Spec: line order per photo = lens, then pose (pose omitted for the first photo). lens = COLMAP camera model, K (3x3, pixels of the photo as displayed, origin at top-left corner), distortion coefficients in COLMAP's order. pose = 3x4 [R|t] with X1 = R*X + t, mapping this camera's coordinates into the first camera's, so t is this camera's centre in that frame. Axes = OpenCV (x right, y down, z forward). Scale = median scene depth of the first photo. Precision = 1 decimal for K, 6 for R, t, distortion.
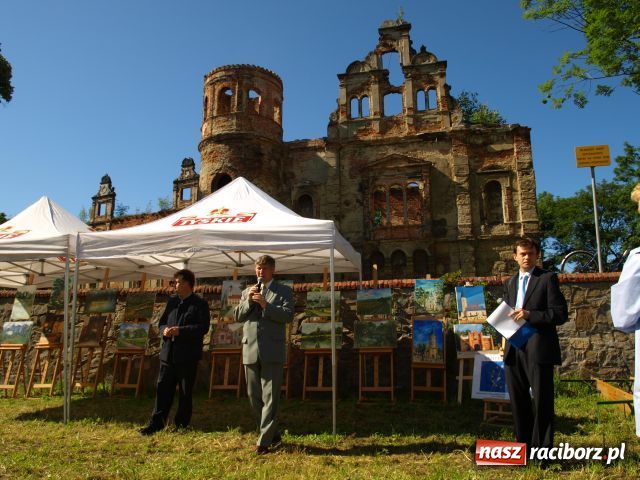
lens RADIAL K [[516.0, 0, 318.2], [0, 516.0, 245.4], [0, 0, 1]] dist [-0.102110, 0.061615]
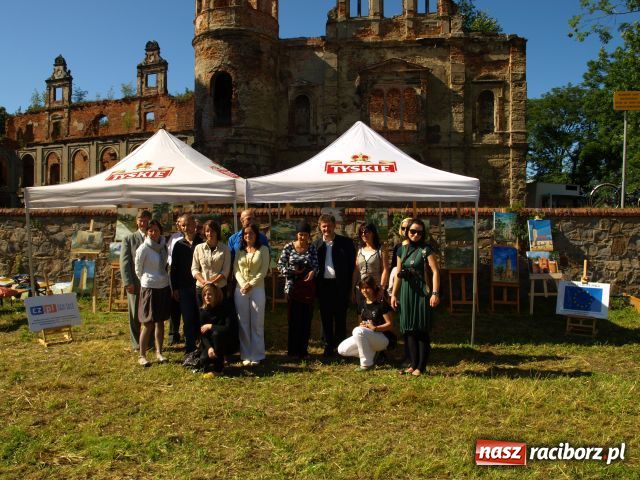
lens RADIAL K [[516.0, 0, 318.3], [0, 516.0, 242.4], [0, 0, 1]] dist [-0.102110, 0.061615]
pose [[0.994600, 0.006905, 0.103556, -0.102363], [-0.028771, 0.977023, 0.211184, -0.031269], [-0.099718, -0.213023, 0.971945, -0.037257]]
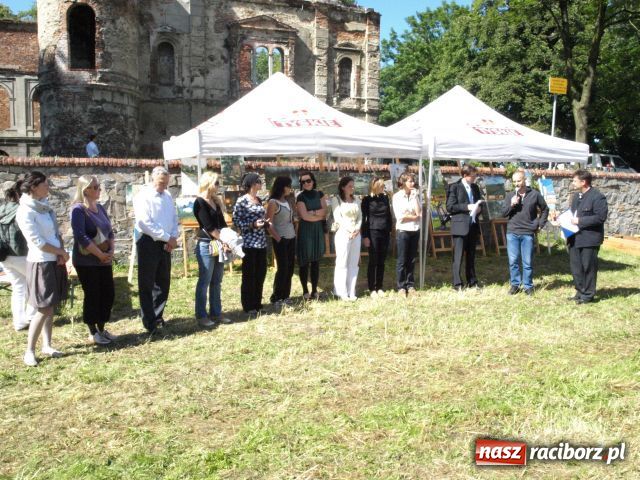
lens RADIAL K [[516.0, 0, 314.7], [0, 516.0, 238.4], [0, 0, 1]] dist [-0.102110, 0.061615]
pose [[0.845612, -0.038522, 0.532407, -0.317912], [-0.111103, 0.962848, 0.246129, -0.012437], [-0.522108, -0.267282, 0.809916, 0.028317]]
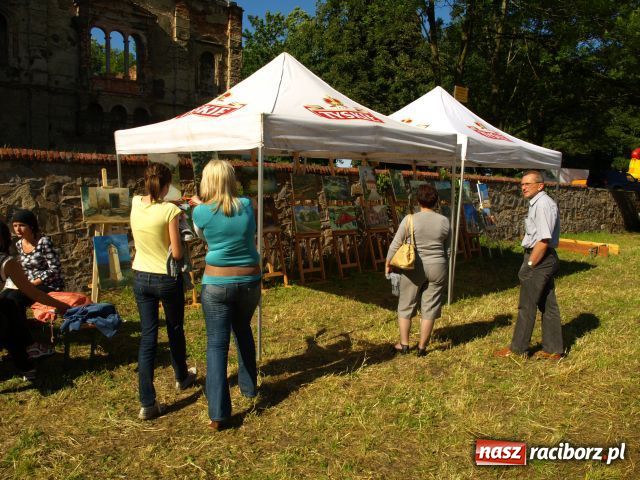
lens RADIAL K [[516.0, 0, 313.9], [0, 516.0, 240.2], [0, 0, 1]] dist [-0.102110, 0.061615]
pose [[0.603143, -0.057798, 0.795537, -0.368059], [-0.164088, 0.967048, 0.194663, 0.008317], [-0.780573, -0.247947, 0.573784, 0.137088]]
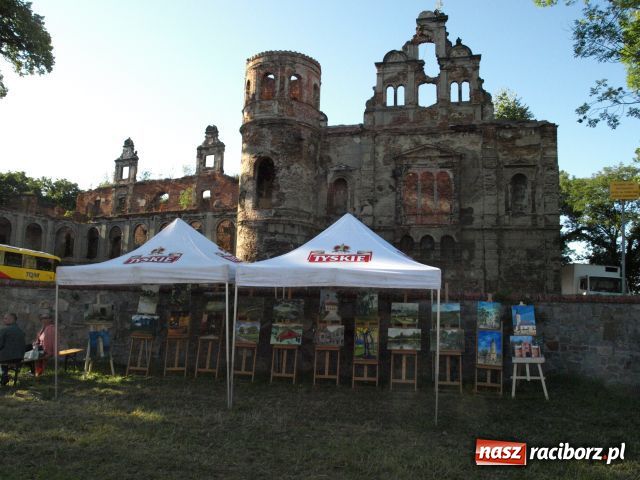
lens RADIAL K [[516.0, 0, 319.5], [0, 516.0, 250.0], [0, 0, 1]] dist [-0.102110, 0.061615]
pose [[0.999360, 0.035214, -0.006344, -0.060900], [-0.034546, 0.995756, 0.085300, -0.043534], [0.009321, -0.085026, 0.996335, -0.073977]]
